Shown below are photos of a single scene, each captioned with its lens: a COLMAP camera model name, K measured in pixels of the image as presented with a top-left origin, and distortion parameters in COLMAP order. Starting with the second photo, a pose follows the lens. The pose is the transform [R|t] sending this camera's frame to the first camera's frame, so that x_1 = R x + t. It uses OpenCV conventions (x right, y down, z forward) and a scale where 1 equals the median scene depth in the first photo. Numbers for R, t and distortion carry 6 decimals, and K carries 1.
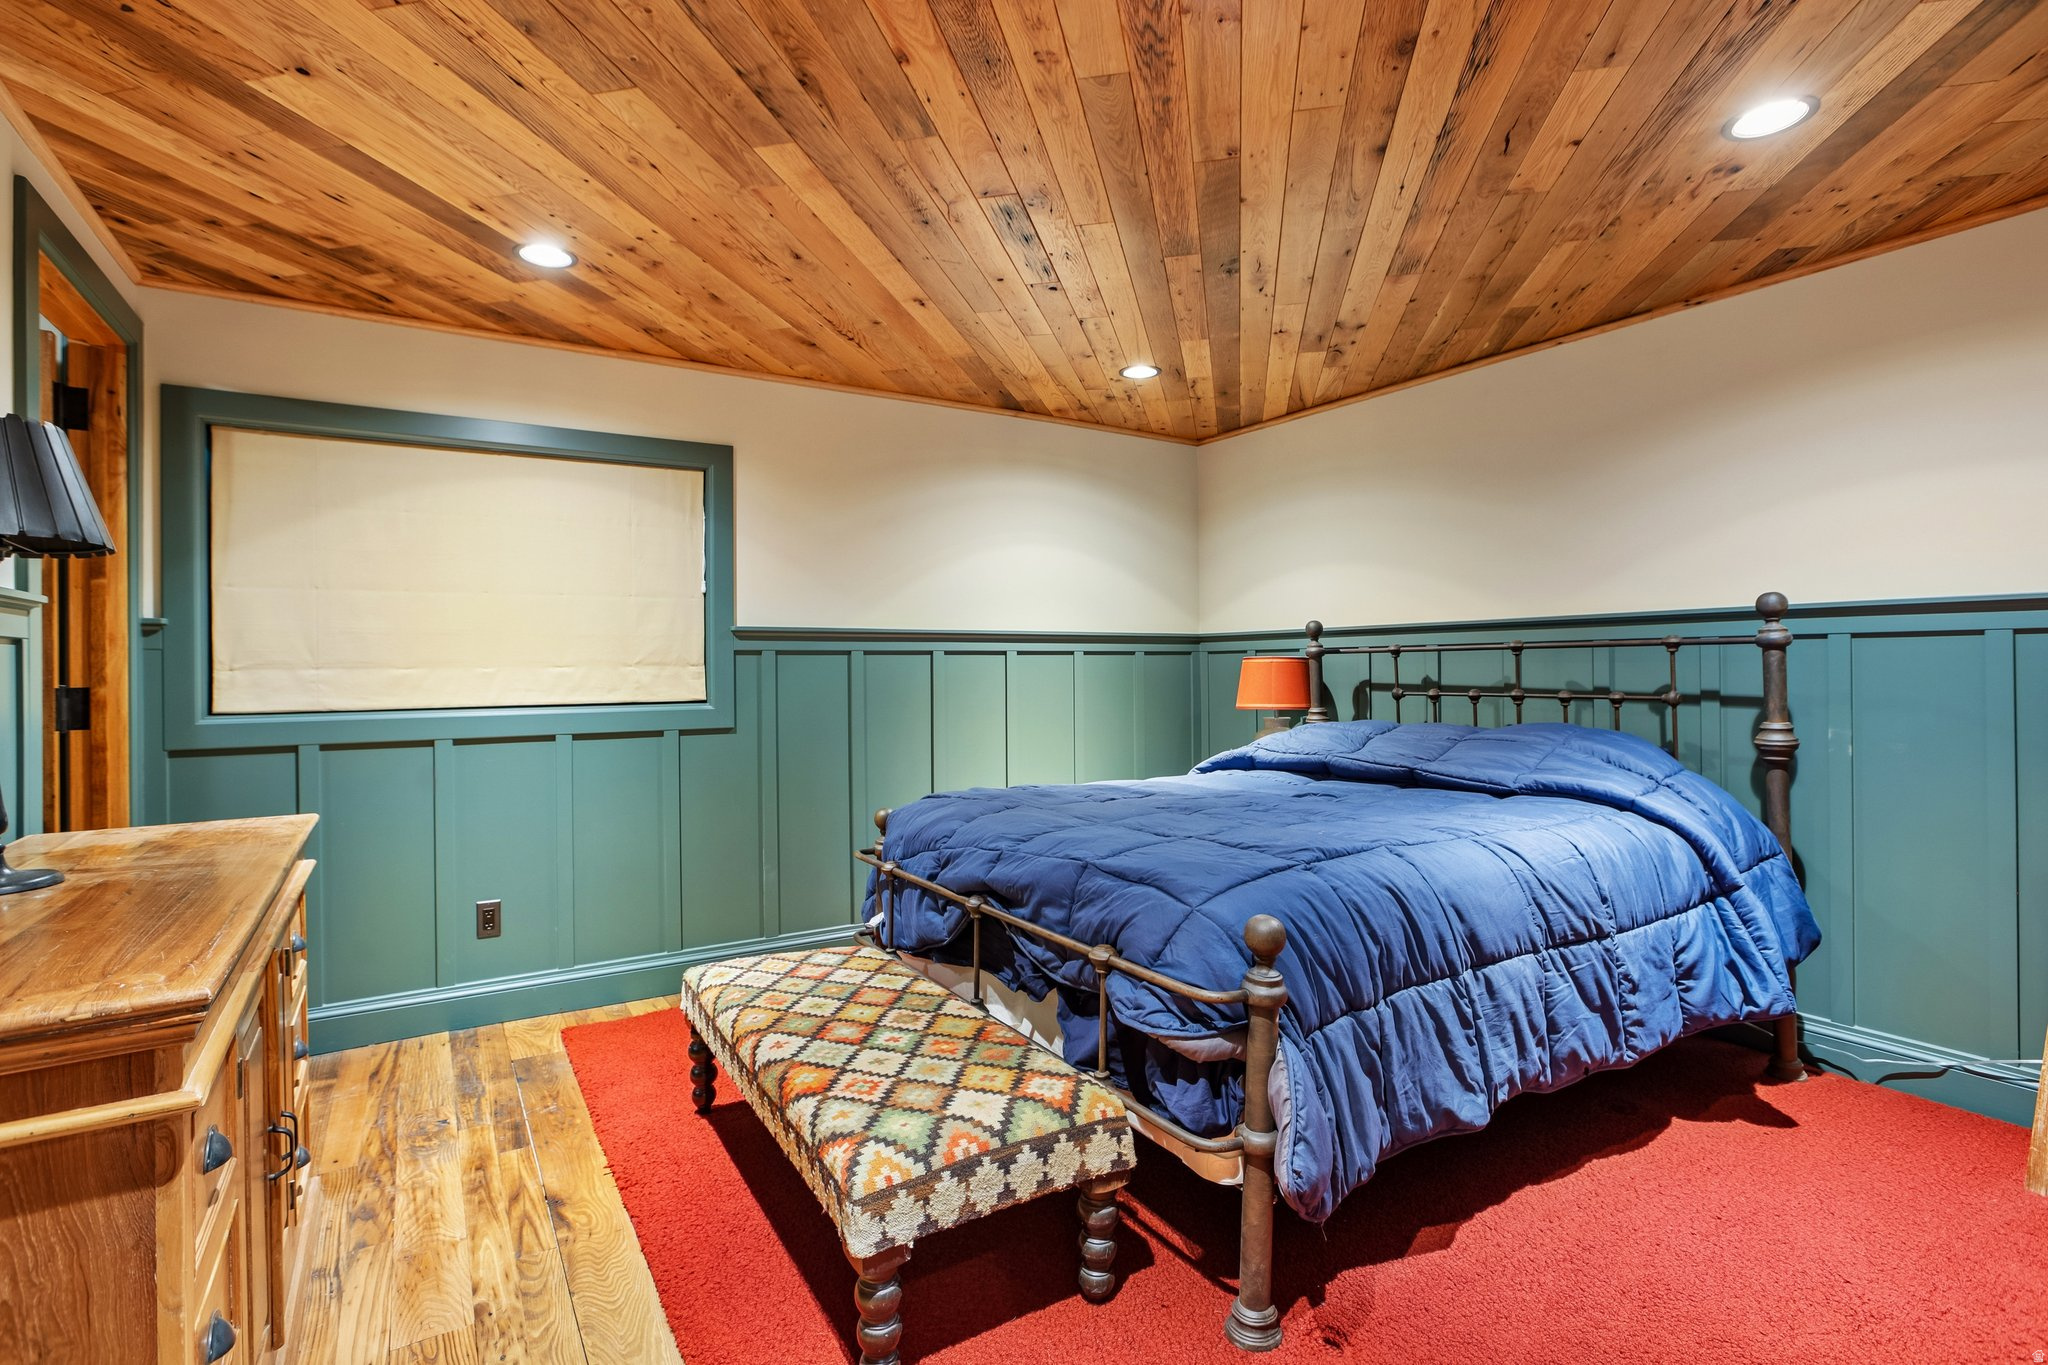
lens RADIAL K [[974.7, 0, 1021.4], [0, 974.7, 672.9], [0, 0, 1]] dist [-0.022358, 0.000434]
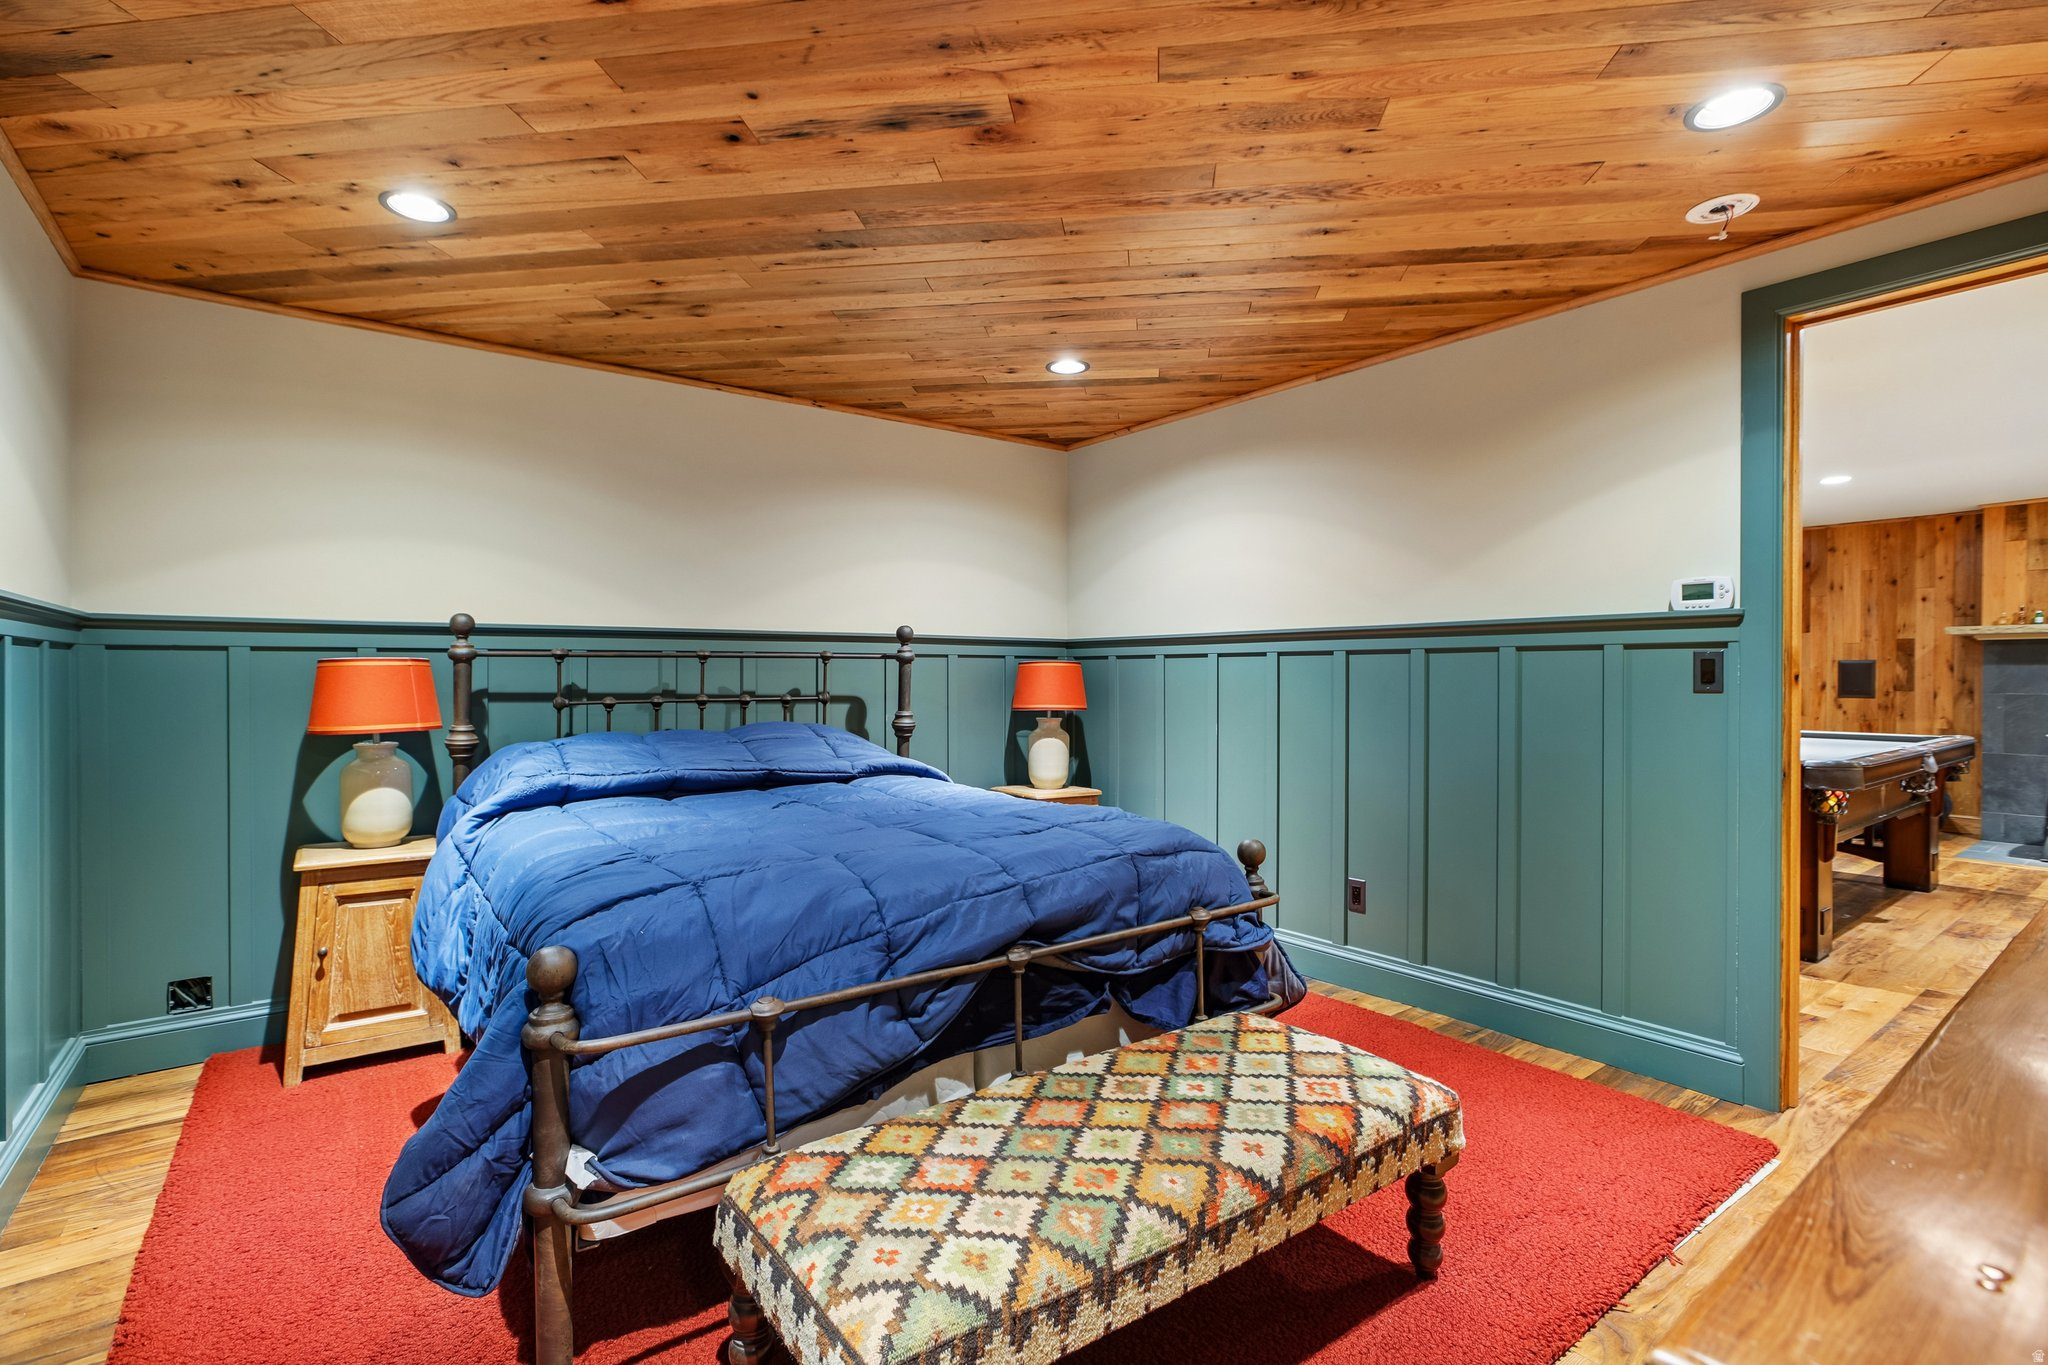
lens RADIAL K [[962.6, 0, 1024.0], [0, 962.6, 682.5], [0, 0, 1]] dist [-0.045804, 0.031102]
pose [[-0.083127, -0.000593, 0.996539, -0.805474], [0.006284, 0.999980, 0.001119, 0.005640], [-0.996519, 0.006355, -0.083122, 1.004241]]
